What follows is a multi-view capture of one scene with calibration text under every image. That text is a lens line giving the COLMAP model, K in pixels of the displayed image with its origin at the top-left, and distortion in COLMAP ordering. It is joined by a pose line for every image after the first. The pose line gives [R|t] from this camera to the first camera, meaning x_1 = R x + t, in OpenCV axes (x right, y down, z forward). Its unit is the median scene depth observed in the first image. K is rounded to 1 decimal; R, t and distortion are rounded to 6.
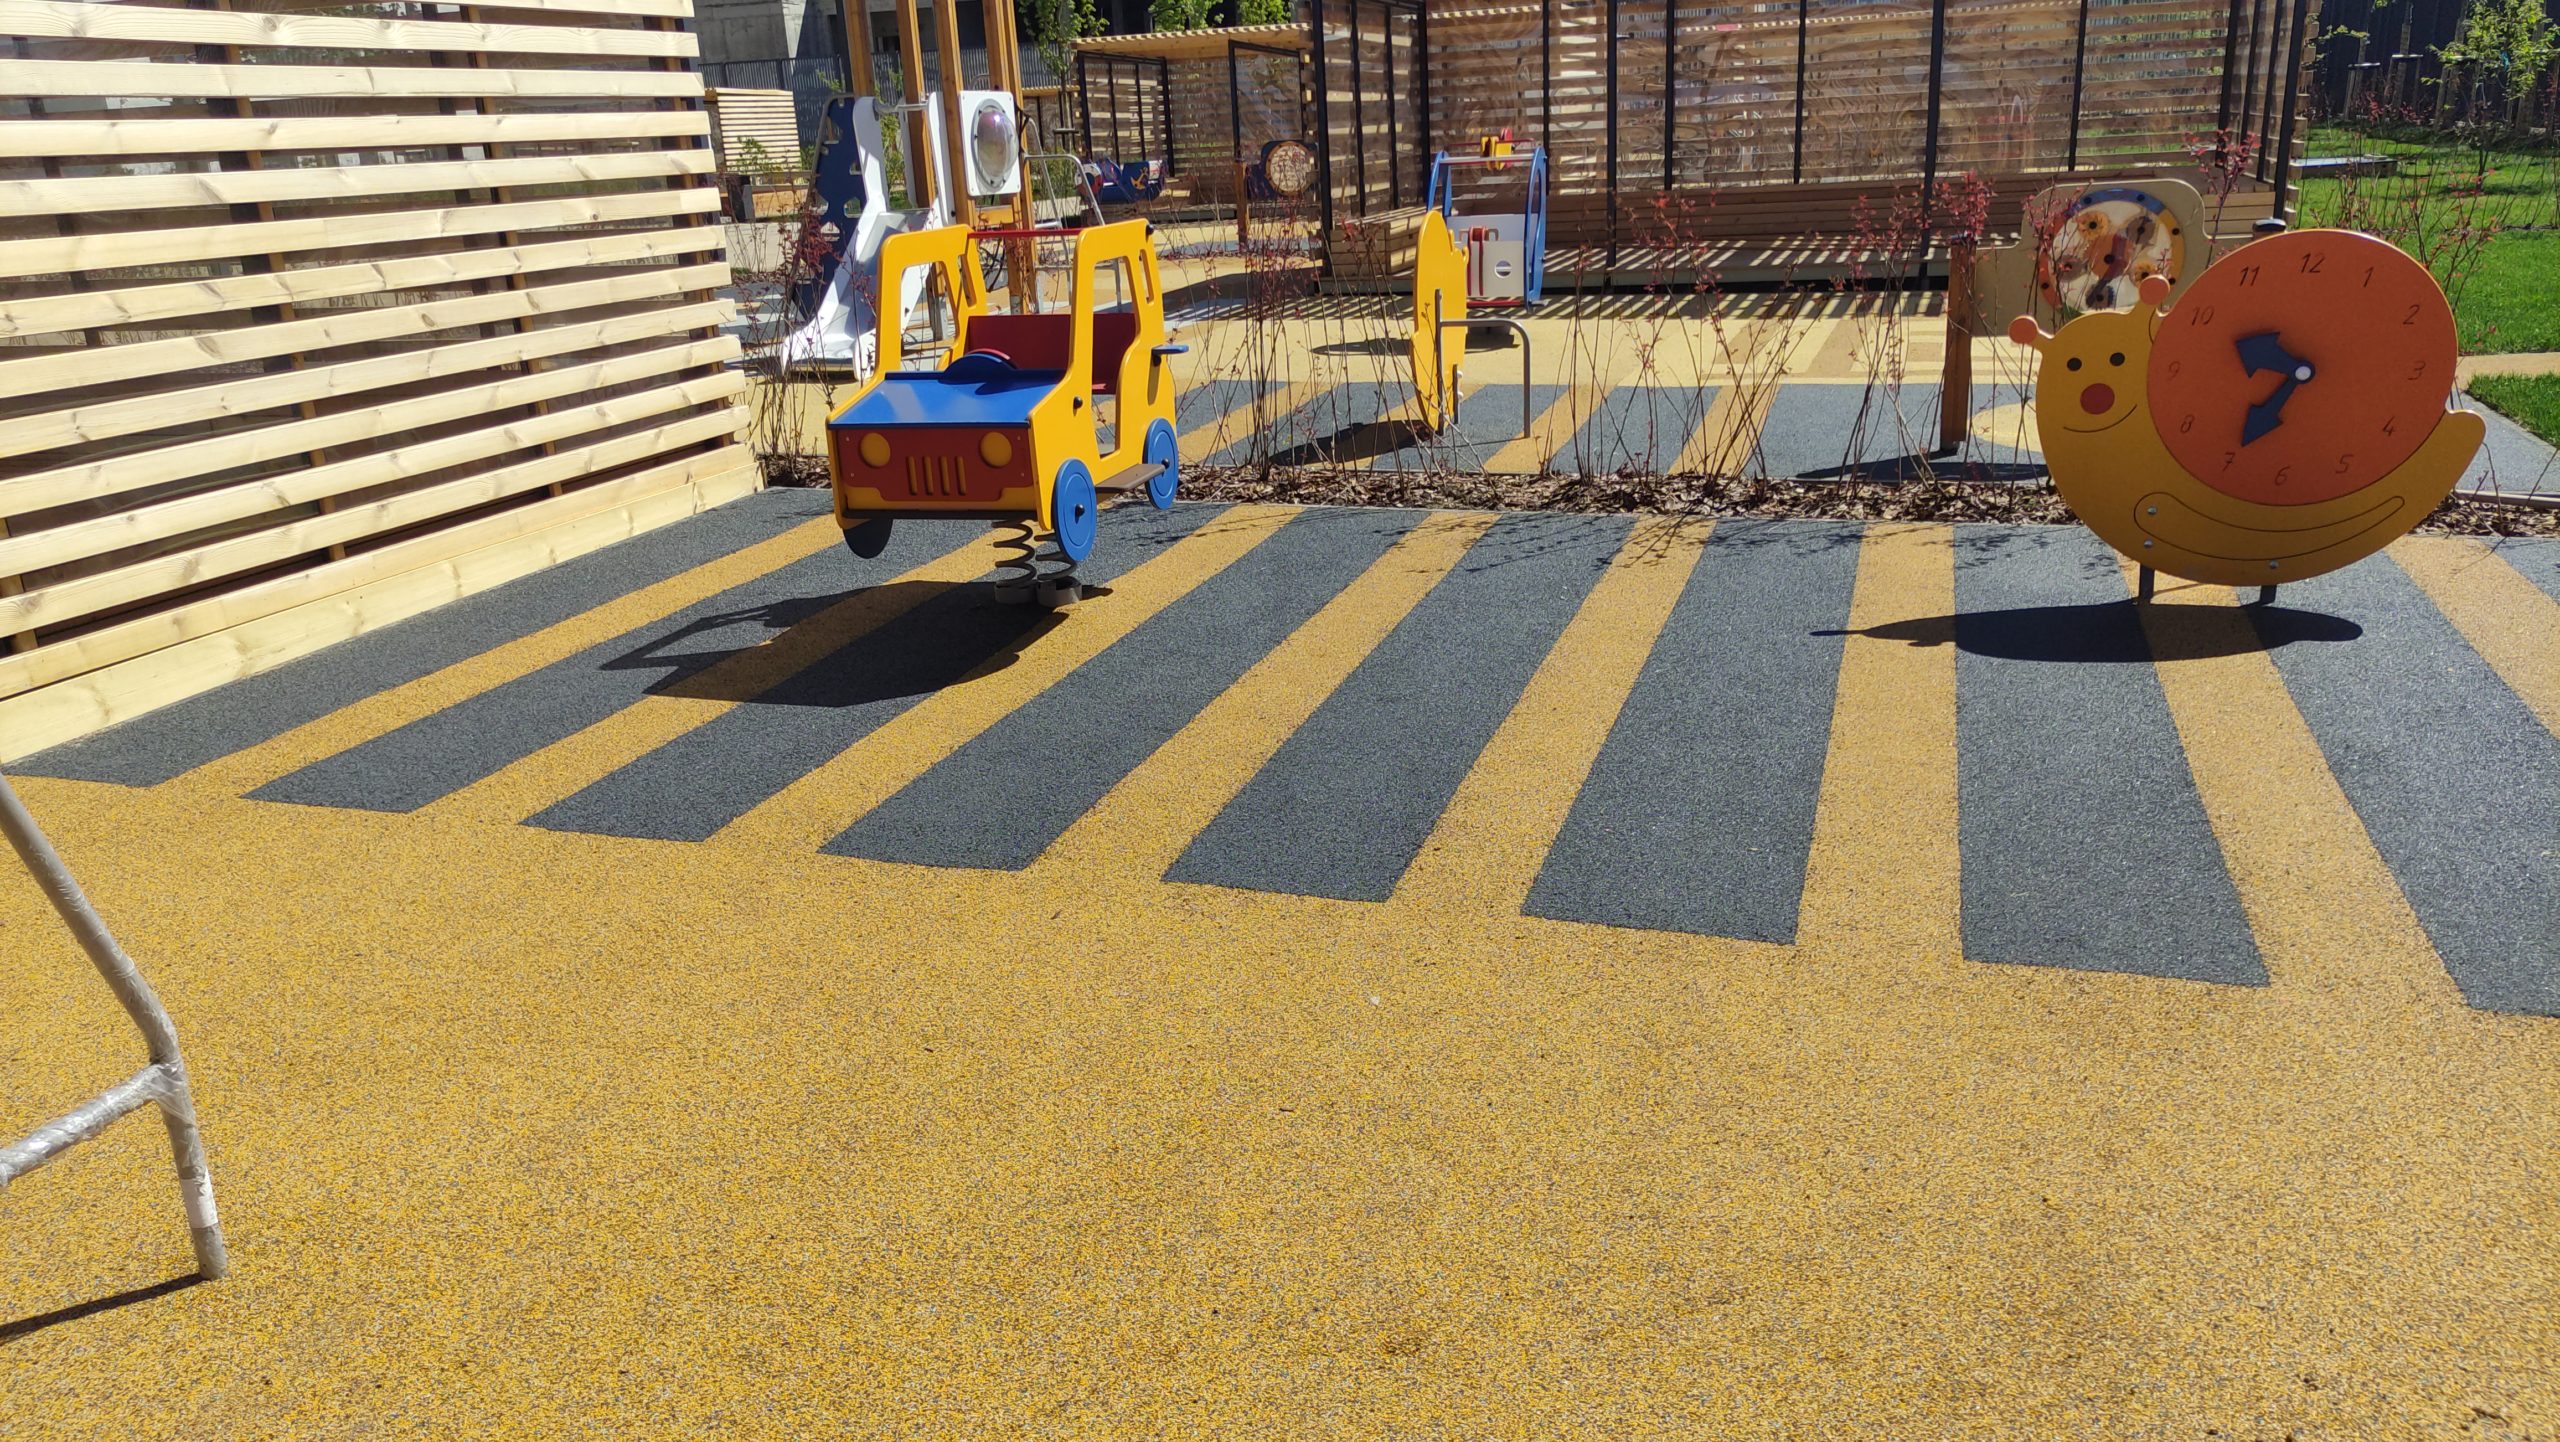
lens RADIAL K [[1799.6, 0, 1280.0], [0, 1799.6, 721.0], [0, 0, 1]] dist [0.039427, -0.000479]
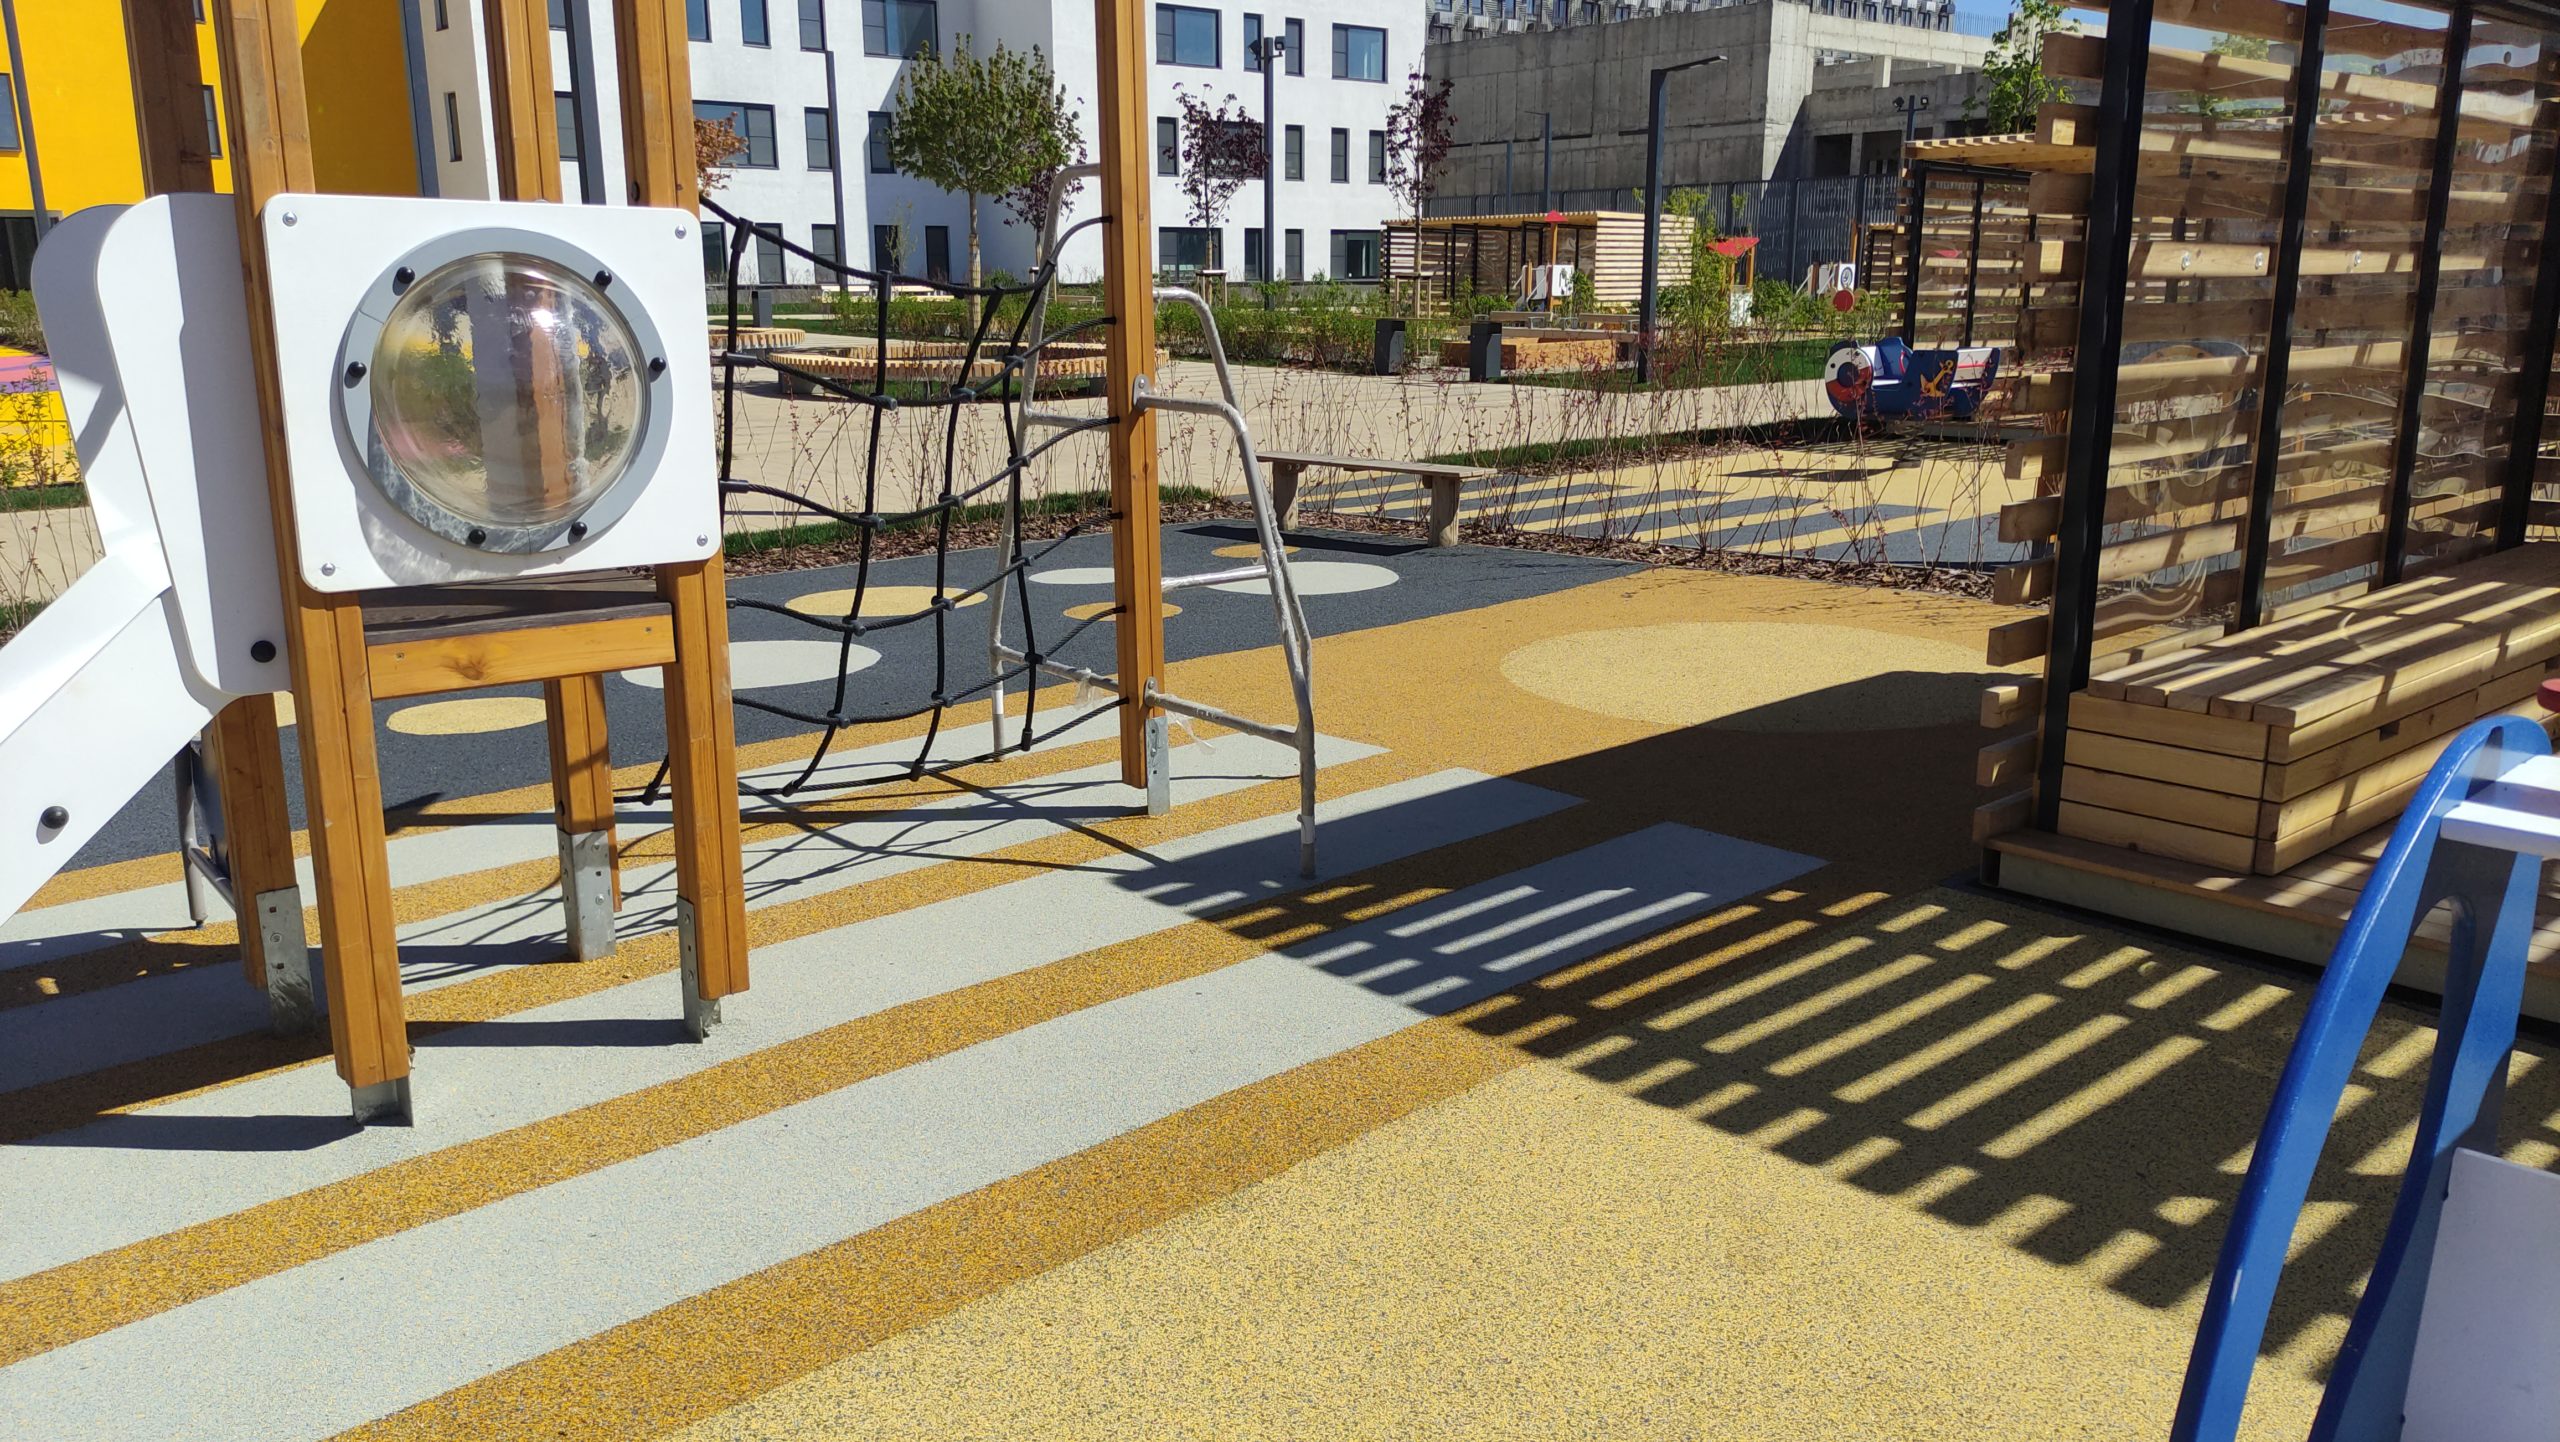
lens RADIAL K [[1873.3, 0, 1280.0], [0, 1873.3, 721.0], [0, 0, 1]] dist [0.015318, -0.006681]
pose [[0.864751, 0.157438, -0.476886, 0.056449], [-0.191469, 0.981223, -0.023259, -0.206898], [0.464269, 0.111422, 0.878658, 0.586010]]
